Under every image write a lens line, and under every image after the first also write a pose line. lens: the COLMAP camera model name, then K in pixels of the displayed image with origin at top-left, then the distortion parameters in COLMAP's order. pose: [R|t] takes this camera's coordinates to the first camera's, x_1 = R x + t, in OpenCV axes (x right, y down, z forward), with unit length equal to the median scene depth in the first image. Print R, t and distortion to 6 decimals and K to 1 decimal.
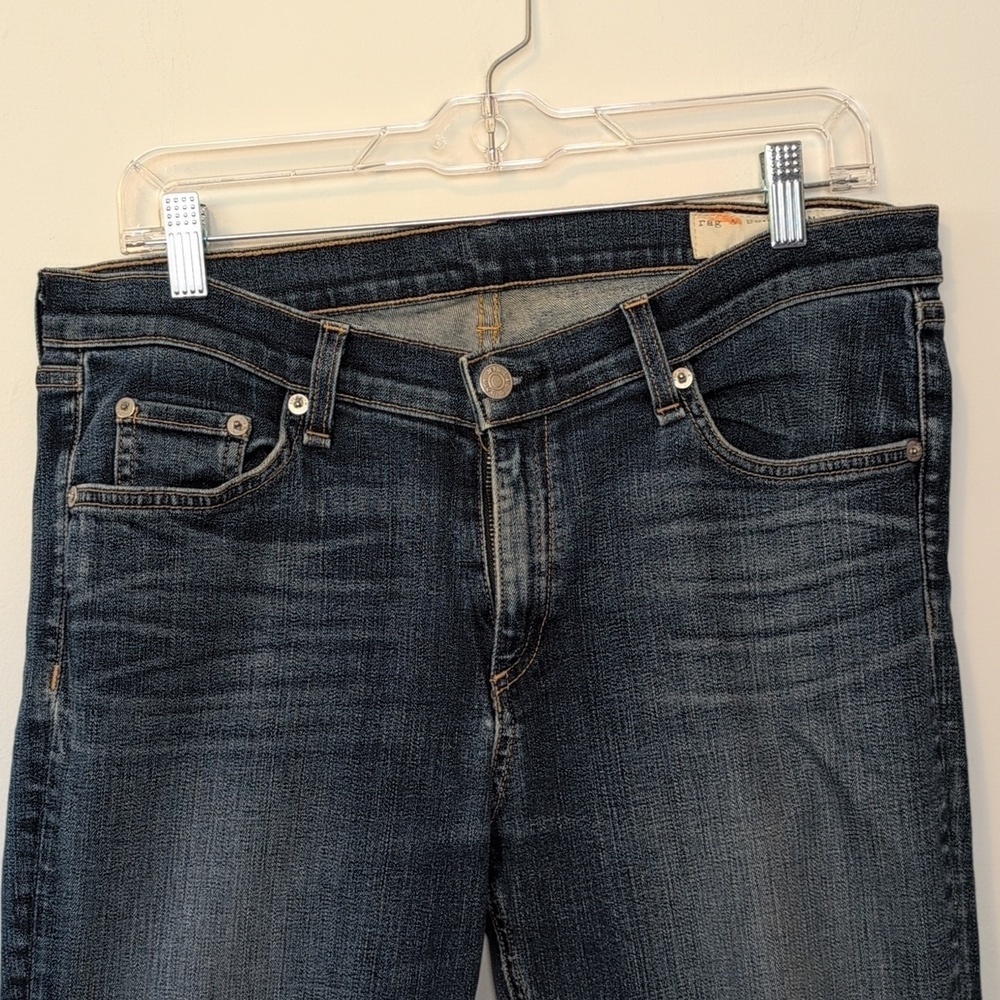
lens RADIAL K [[2236.4, 0, 500.2], [0, 2236.4, 499.9], [0, 0, 1]] dist [0.228626, 0.000000]
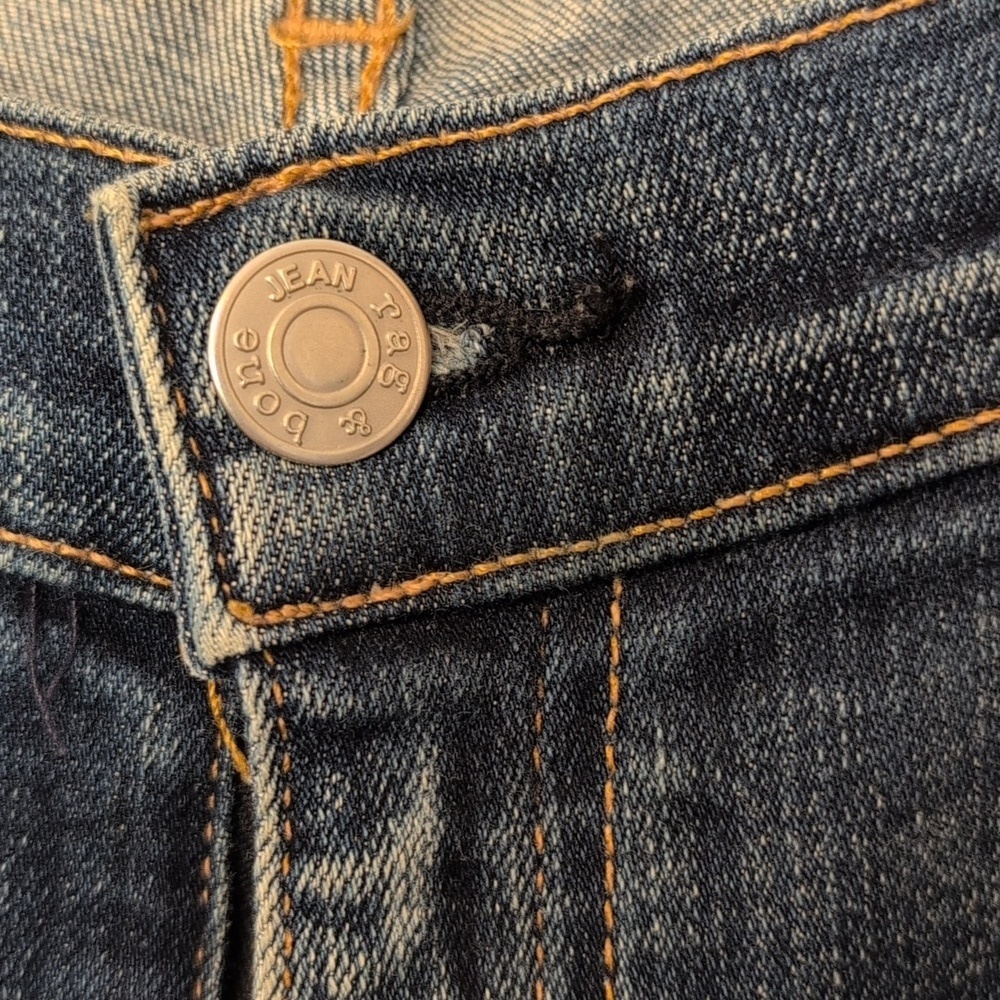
lens RADIAL K [[2236.4, 0, 499.4], [0, 2236.4, 499.7], [0, 0, 1]] dist [0.228626, 0.000000]
pose [[0.993475, 0.062280, -0.095545, 0.026996], [-0.052938, 0.993838, 0.097383, -0.058519], [0.101021, -0.091689, 0.990650, 0.840308]]
